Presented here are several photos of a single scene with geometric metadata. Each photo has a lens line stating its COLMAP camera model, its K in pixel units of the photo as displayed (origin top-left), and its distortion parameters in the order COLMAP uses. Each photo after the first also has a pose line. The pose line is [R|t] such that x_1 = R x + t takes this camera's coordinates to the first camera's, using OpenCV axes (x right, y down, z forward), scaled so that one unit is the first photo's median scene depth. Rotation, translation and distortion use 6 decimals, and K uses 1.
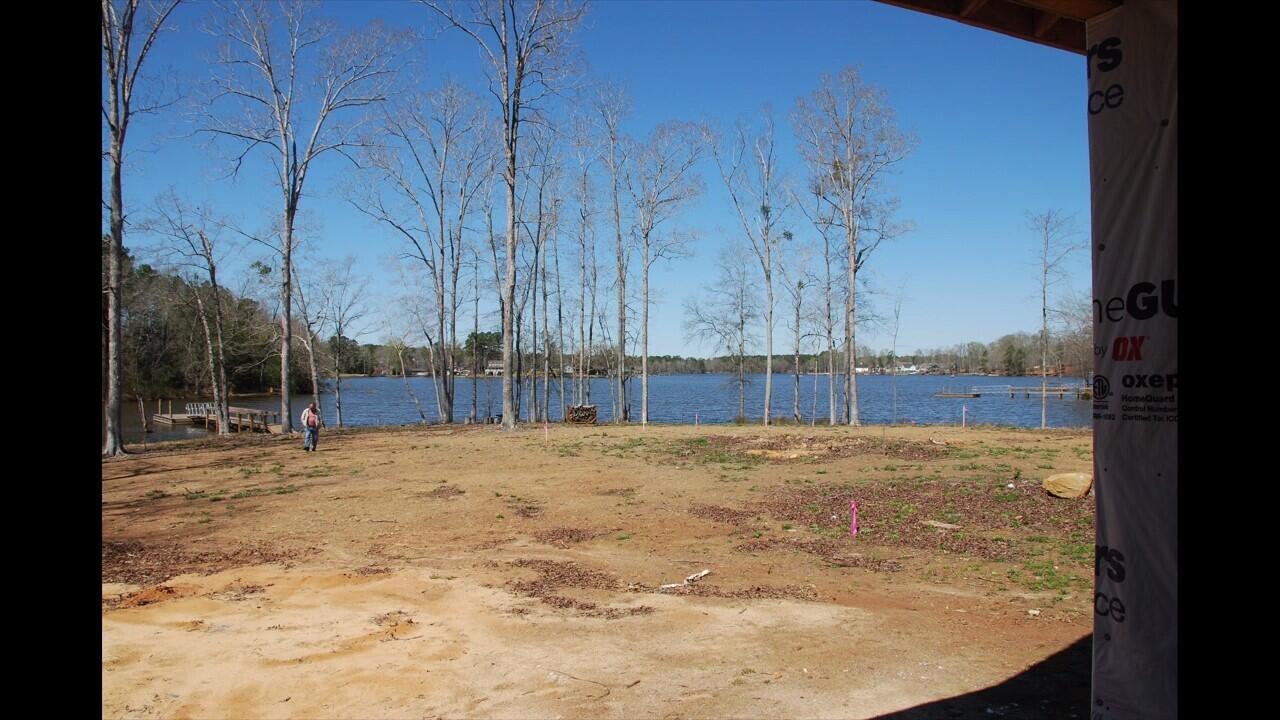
lens RADIAL K [[825.3, 0, 634.0], [0, 825.3, 361.8], [0, 0, 1]] dist [-0.171116, 0.110859]
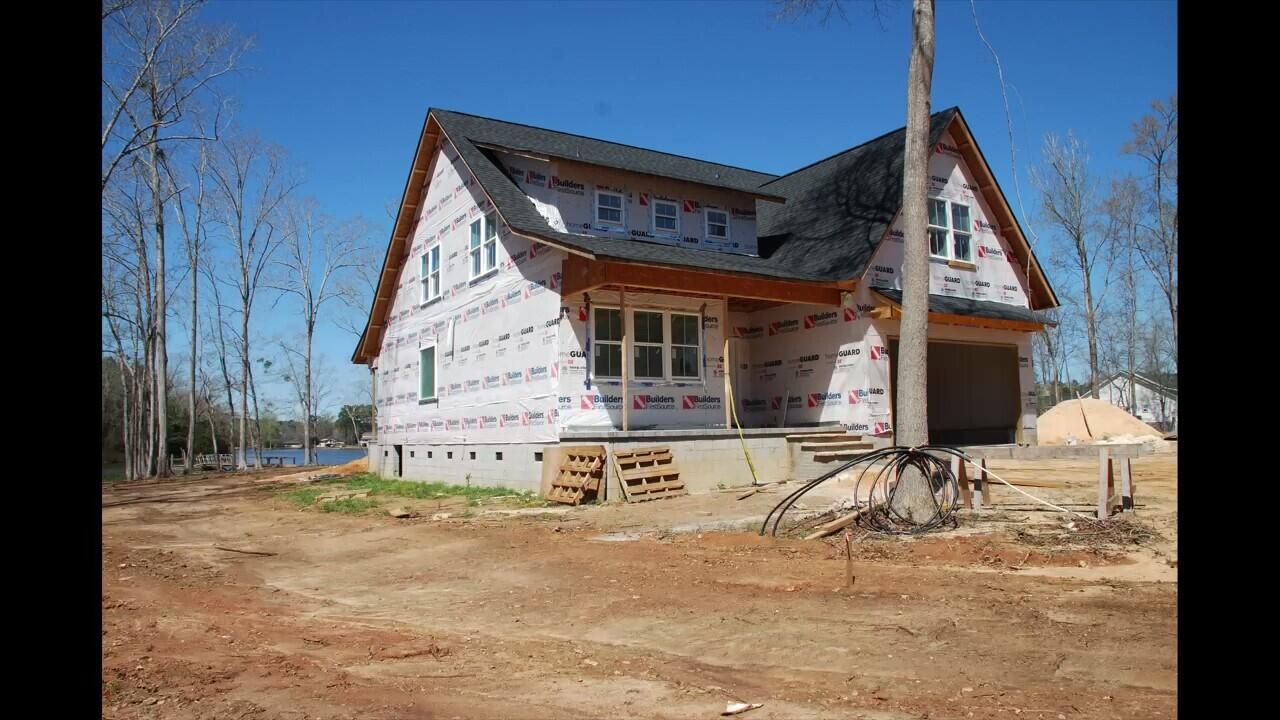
lens RADIAL K [[825.3, 0, 634.0], [0, 825.3, 361.8], [0, 0, 1]] dist [-0.171116, 0.110859]
pose [[0.986927, -0.004302, 0.161113, -0.018156], [0.018100, 0.996279, -0.084270, 0.011832], [-0.160151, 0.086084, 0.983332, -0.365583]]
